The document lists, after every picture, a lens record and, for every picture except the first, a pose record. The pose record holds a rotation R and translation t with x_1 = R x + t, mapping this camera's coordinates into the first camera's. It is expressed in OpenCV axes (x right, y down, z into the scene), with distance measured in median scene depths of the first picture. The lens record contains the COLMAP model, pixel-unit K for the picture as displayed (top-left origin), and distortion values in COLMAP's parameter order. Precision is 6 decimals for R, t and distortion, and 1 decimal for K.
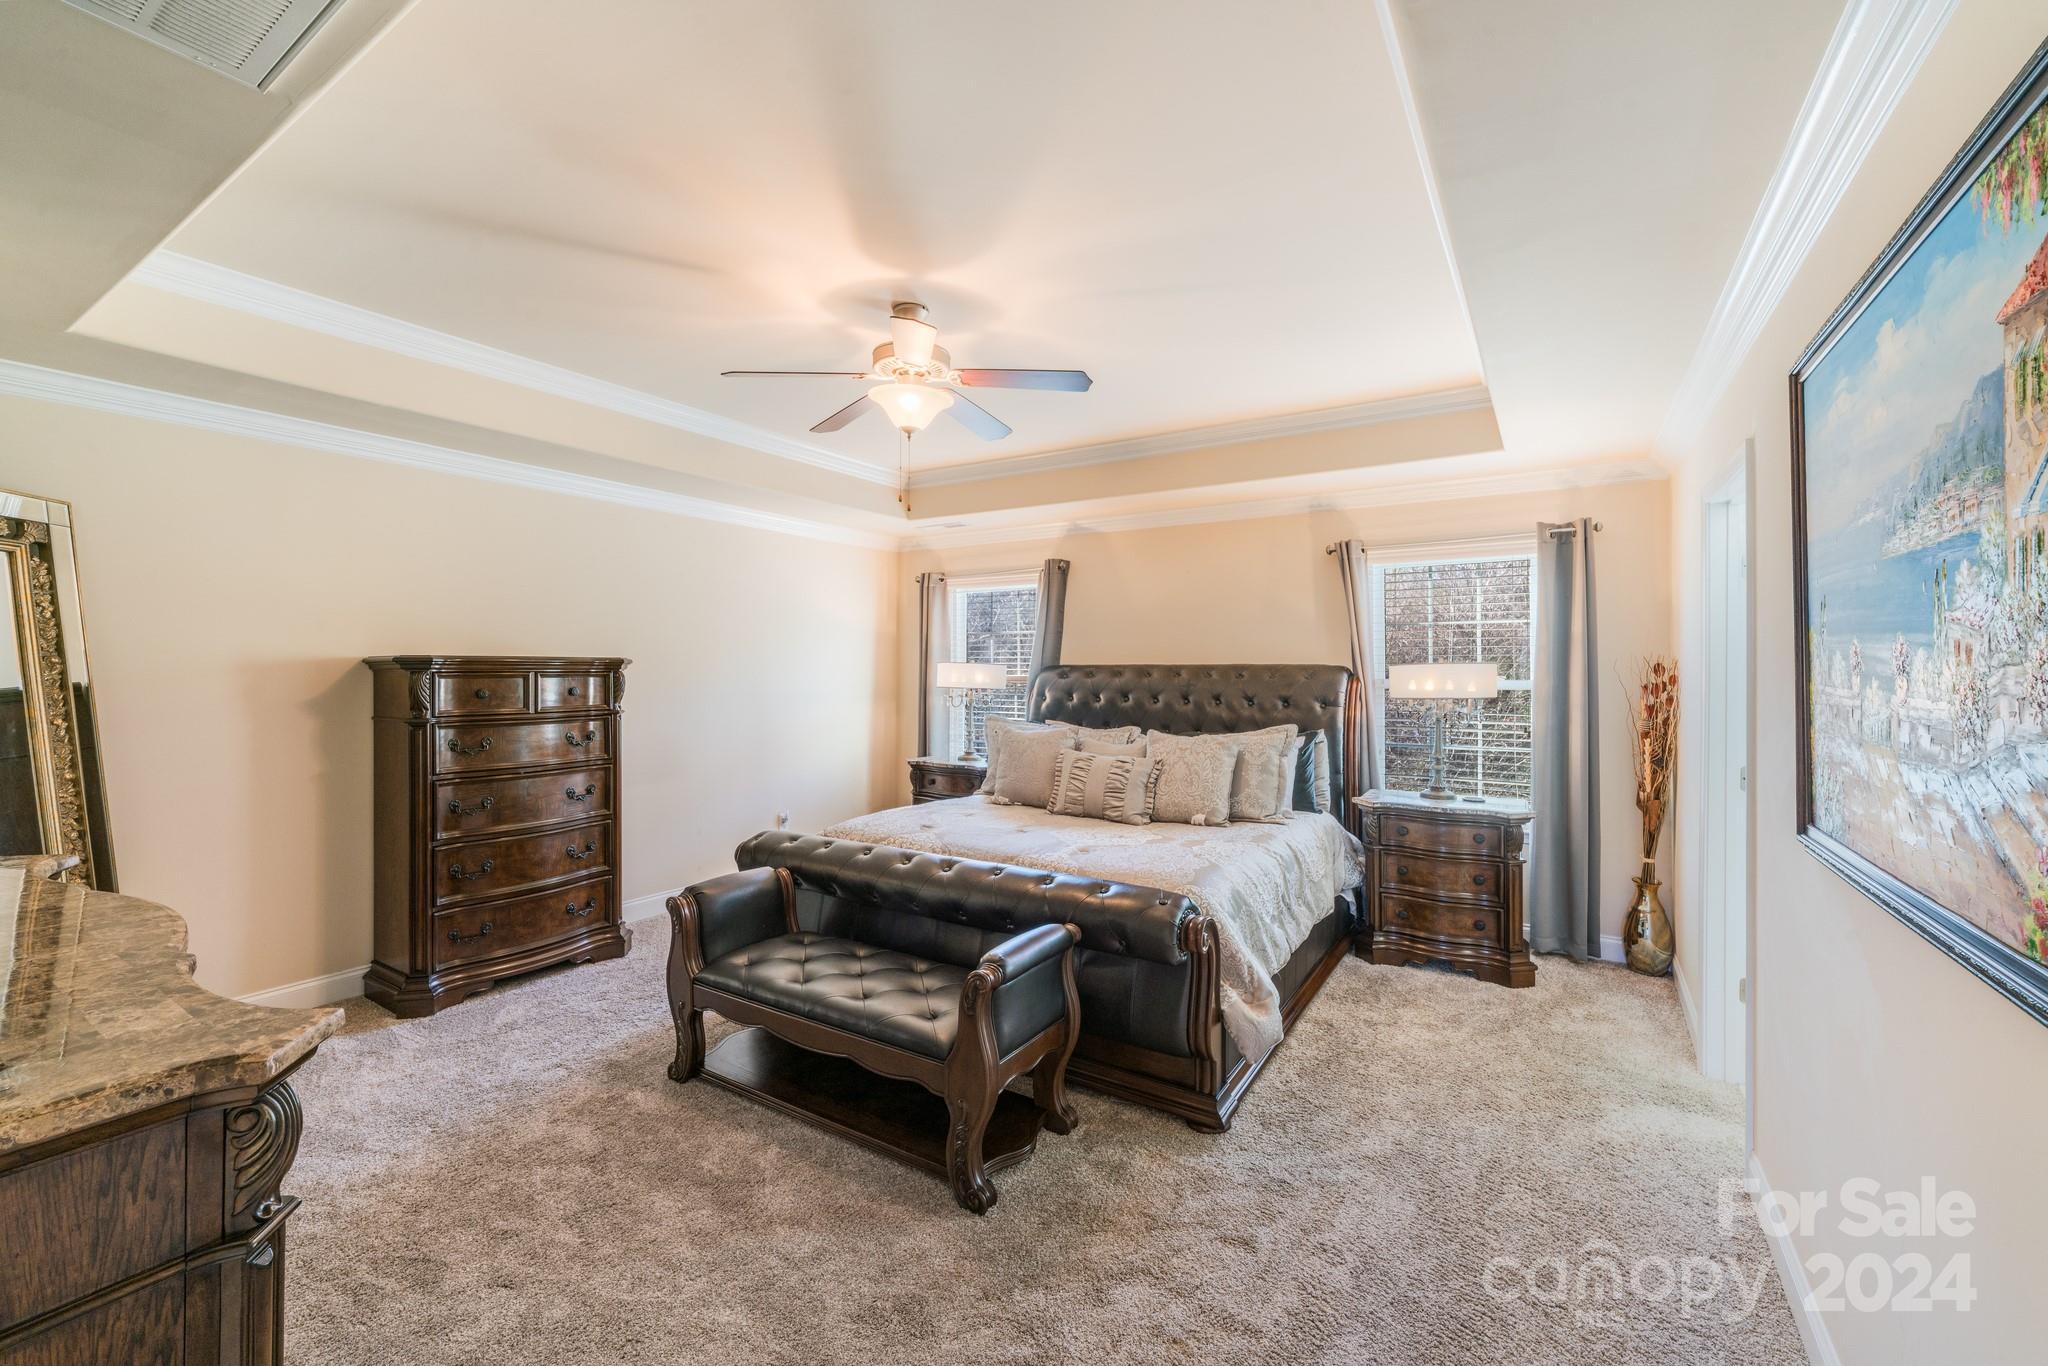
lens RADIAL K [[838.8, 0, 1032.4], [0, 838.8, 674.4], [0, 0, 1]] dist [-0.003378, -0.000098]
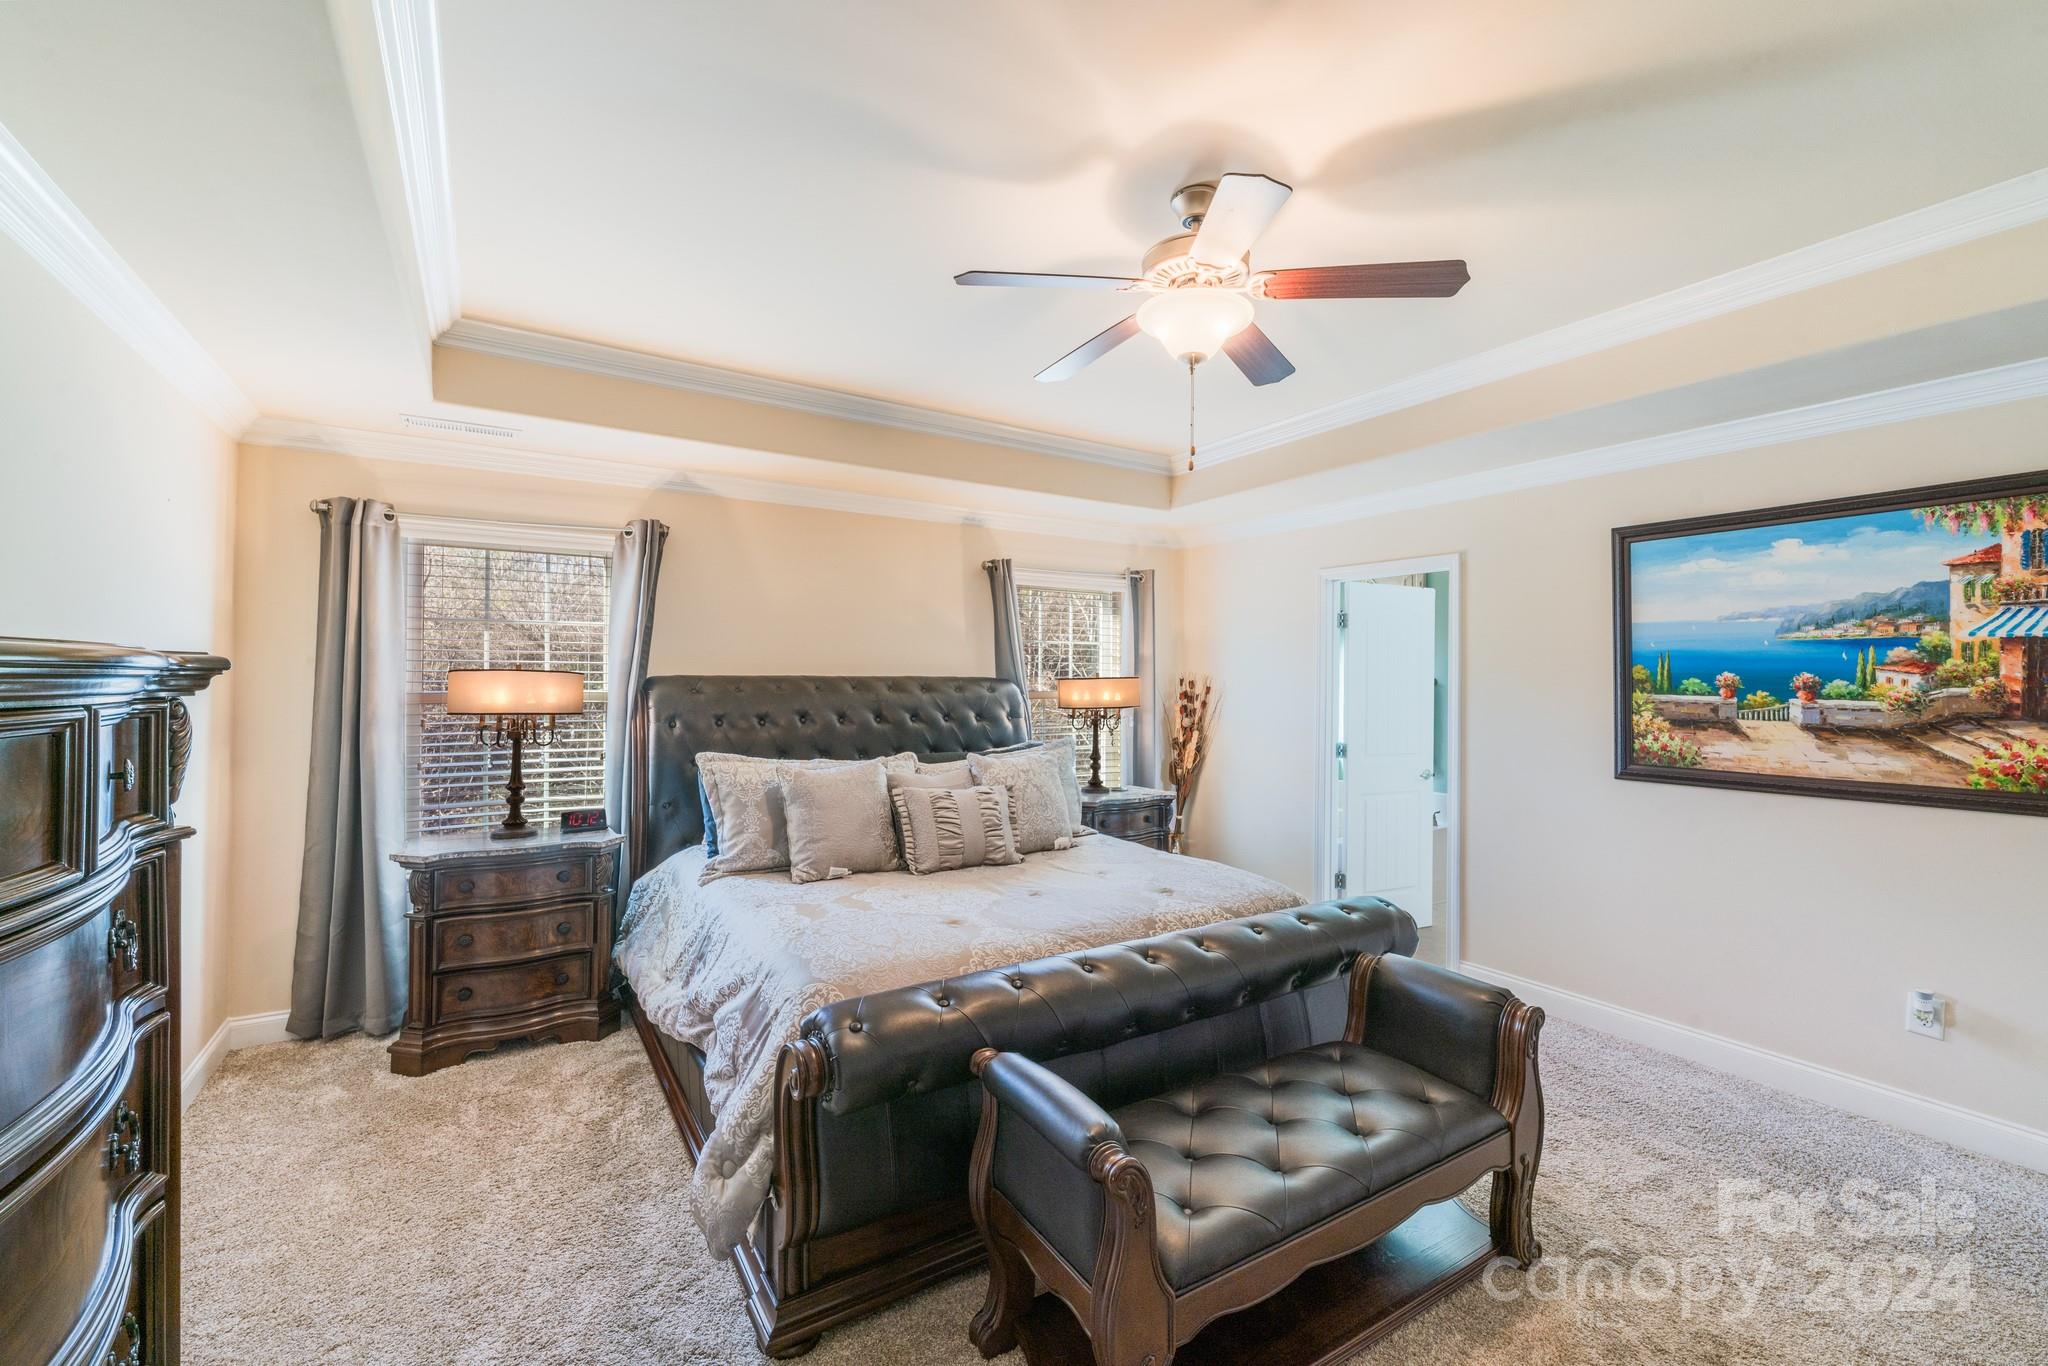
lens RADIAL K [[838.8, 0, 1028.0], [0, 838.8, 675.1], [0, 0, 1]] dist [-0.003378, -0.000098]
pose [[0.434810, 0.005511, 0.900505, -0.500860], [0.001425, 0.999976, -0.006808, -0.006647], [-0.900521, 0.004243, 0.434792, 0.470625]]
